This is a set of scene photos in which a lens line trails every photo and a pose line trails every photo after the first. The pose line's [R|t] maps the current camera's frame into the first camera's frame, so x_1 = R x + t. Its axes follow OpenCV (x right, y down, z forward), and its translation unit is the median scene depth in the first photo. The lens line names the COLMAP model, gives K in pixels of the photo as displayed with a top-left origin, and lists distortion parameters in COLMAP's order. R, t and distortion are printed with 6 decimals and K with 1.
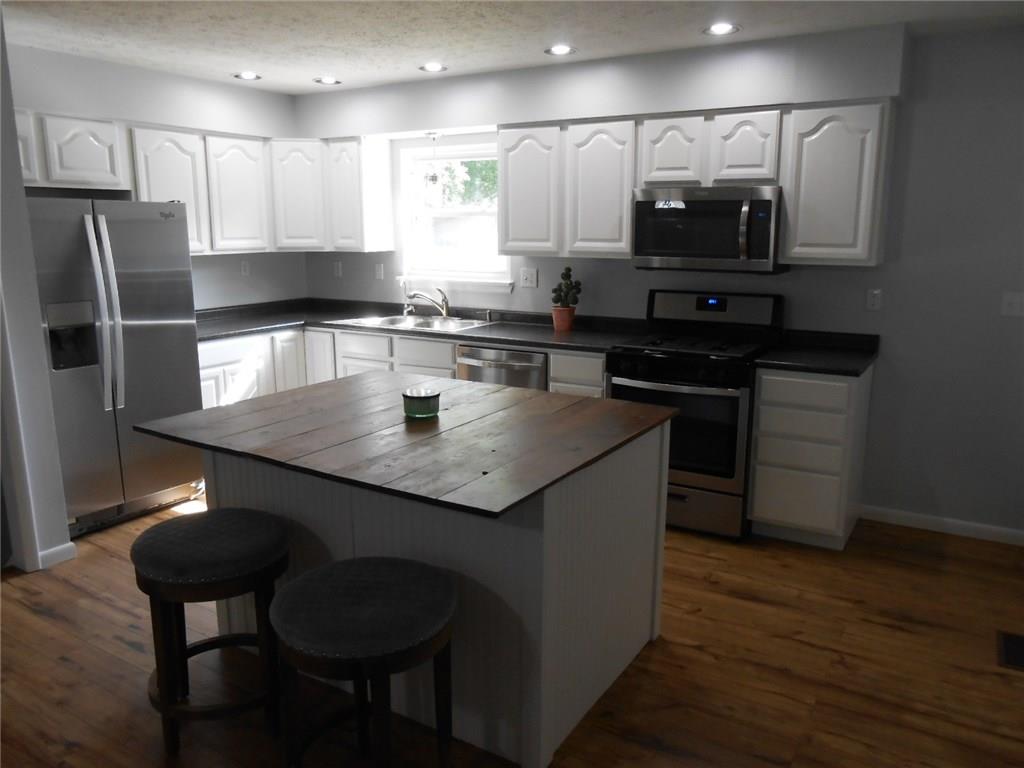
lens RADIAL K [[780.6, 0, 518.2], [0, 780.6, 387.2], [0, 0, 1]] dist [-0.050903, 0.047653]
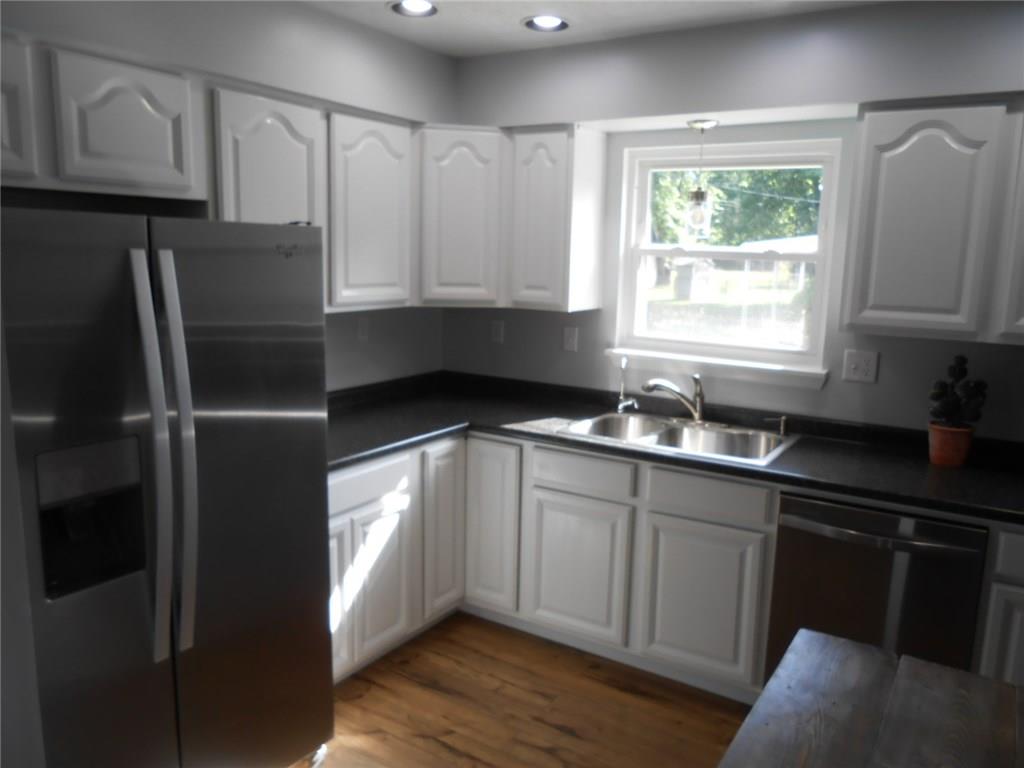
lens RADIAL K [[780.6, 0, 514.7], [0, 780.6, 381.9], [0, 0, 1]] dist [-0.050903, 0.047653]
pose [[0.999612, 0.025606, -0.010964, -0.265998], [-0.025991, 0.998994, -0.036537, -0.108894], [0.010017, 0.036808, 0.999272, 0.444419]]
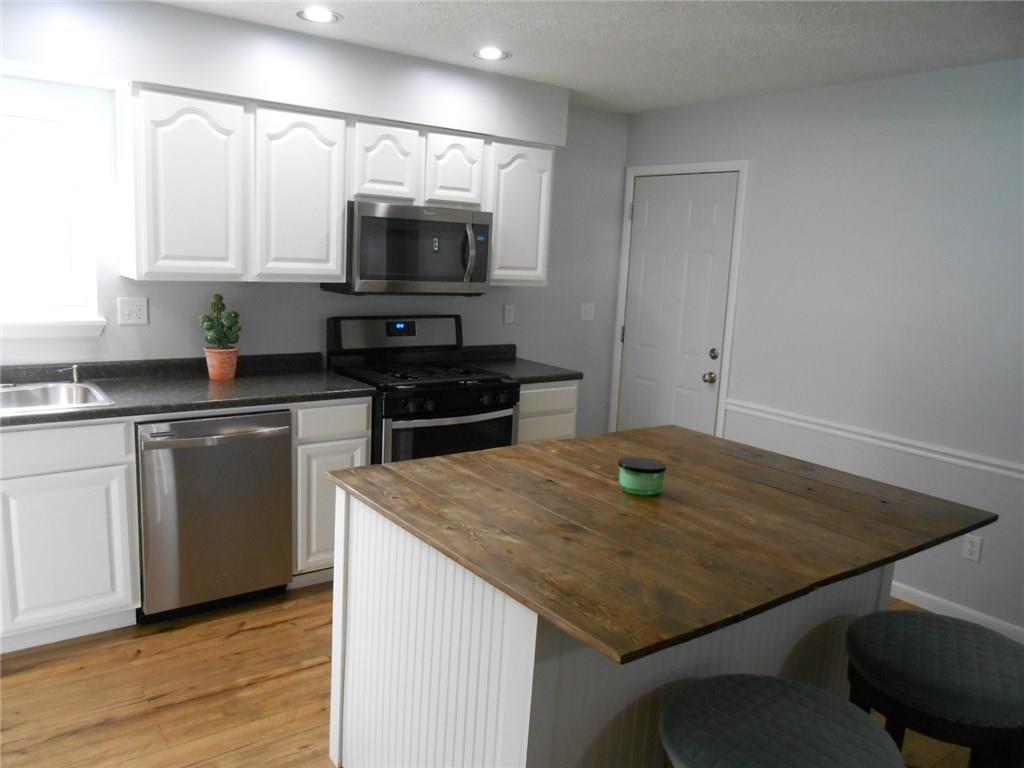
lens RADIAL K [[780.6, 0, 515.8], [0, 780.6, 388.0], [0, 0, 1]] dist [-0.050903, 0.047653]
pose [[0.371196, -0.145249, 0.917124, -0.538849], [0.141865, 0.984966, 0.098575, -0.101710], [-0.917653, 0.093517, 0.386221, 0.477468]]
